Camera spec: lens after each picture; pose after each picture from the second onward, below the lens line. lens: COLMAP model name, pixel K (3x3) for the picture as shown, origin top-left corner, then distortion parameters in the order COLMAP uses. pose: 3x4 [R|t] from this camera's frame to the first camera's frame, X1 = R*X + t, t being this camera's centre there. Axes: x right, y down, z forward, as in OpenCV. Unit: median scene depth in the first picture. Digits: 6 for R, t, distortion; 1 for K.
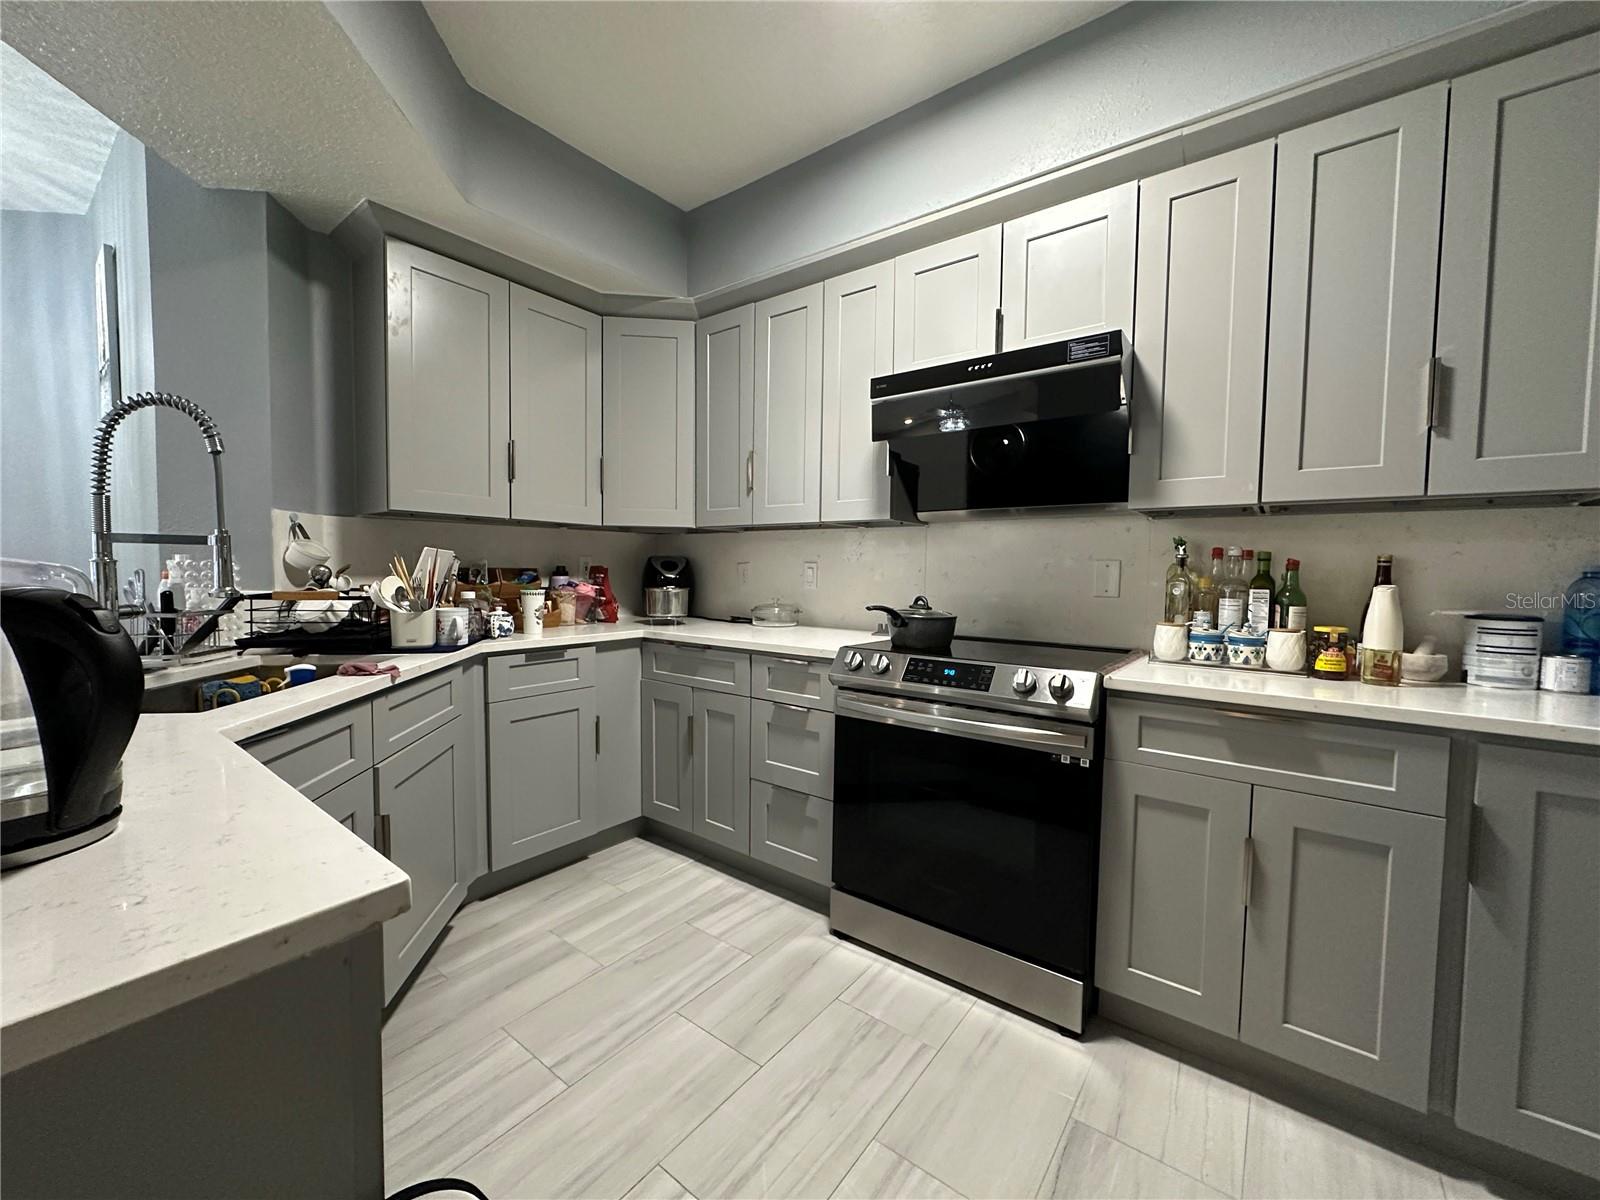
lens RADIAL K [[634.5, 0, 800.9], [0, 634.5, 600.4], [0, 0, 1]] dist [0.006332, 0.000151]
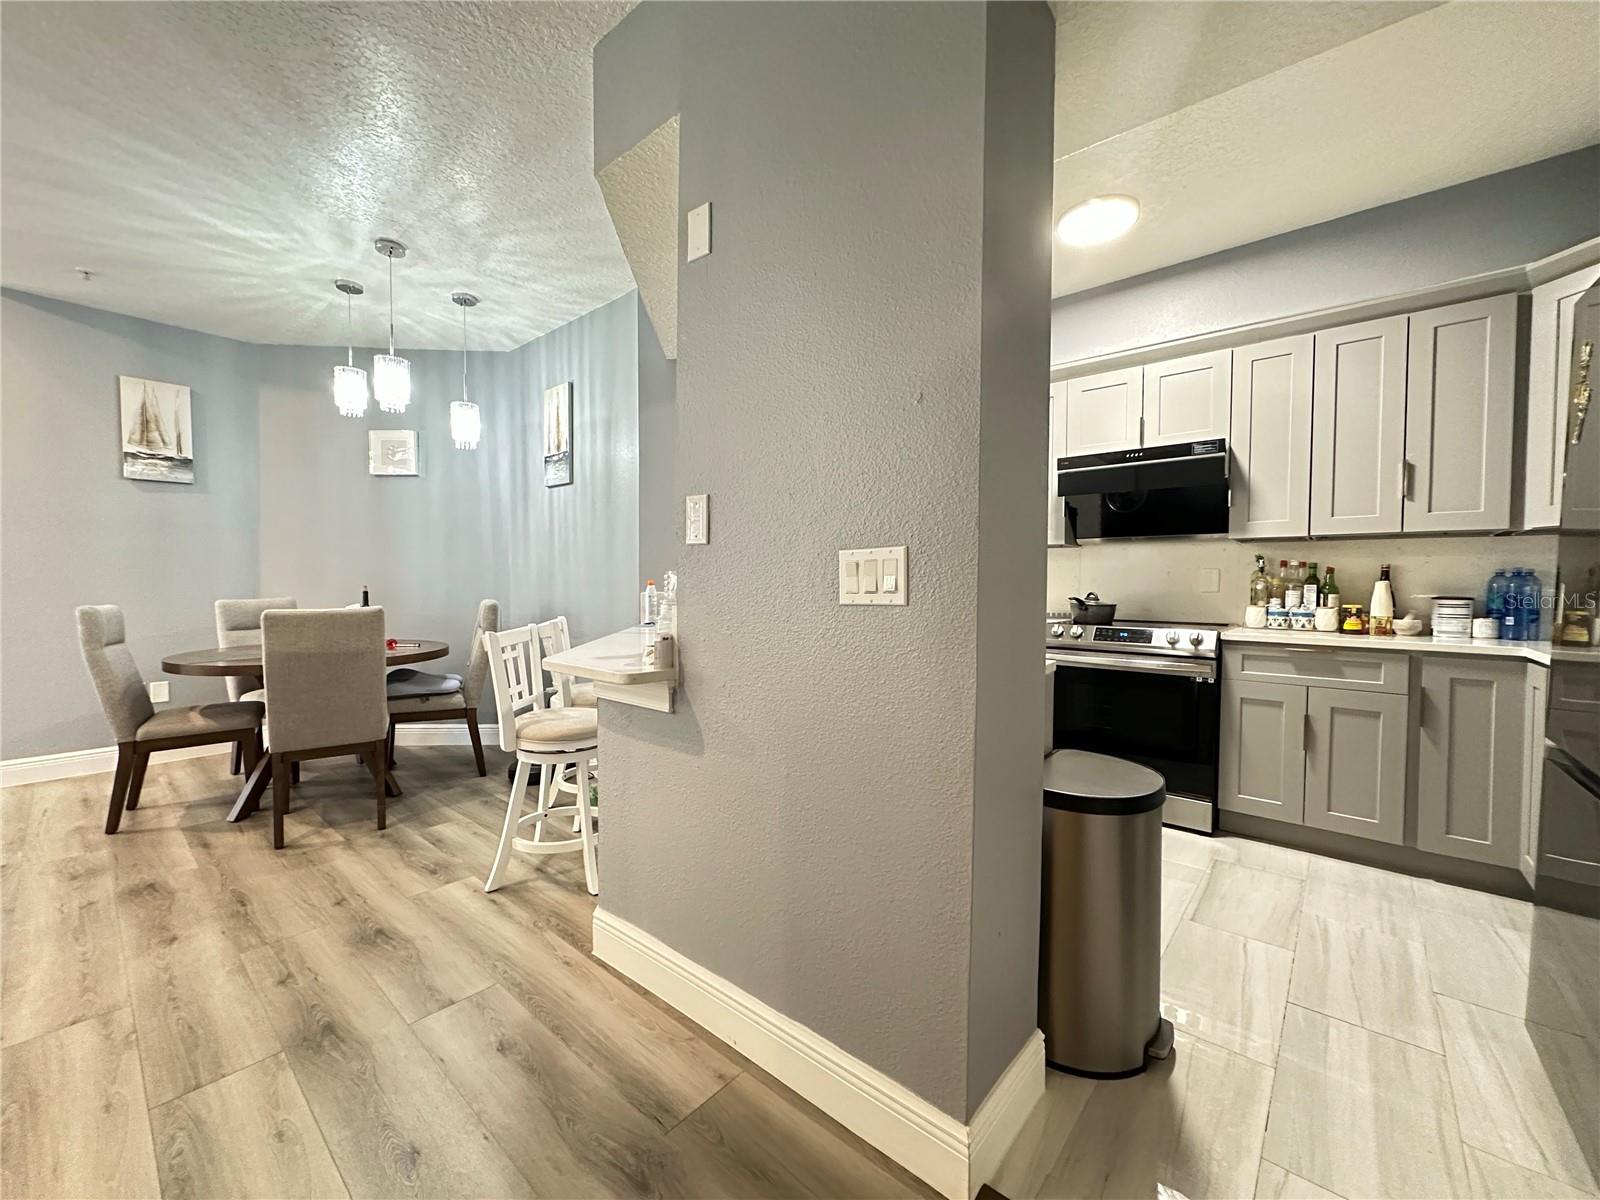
lens RADIAL K [[634.5, 0, 800.3], [0, 634.5, 600.9], [0, 0, 1]] dist [0.006332, 0.000151]
pose [[0.998404, -0.006788, -0.056072, -0.599247], [0.005783, 0.999820, -0.018067, 0.053138], [0.056185, 0.017714, 0.998263, -0.851950]]
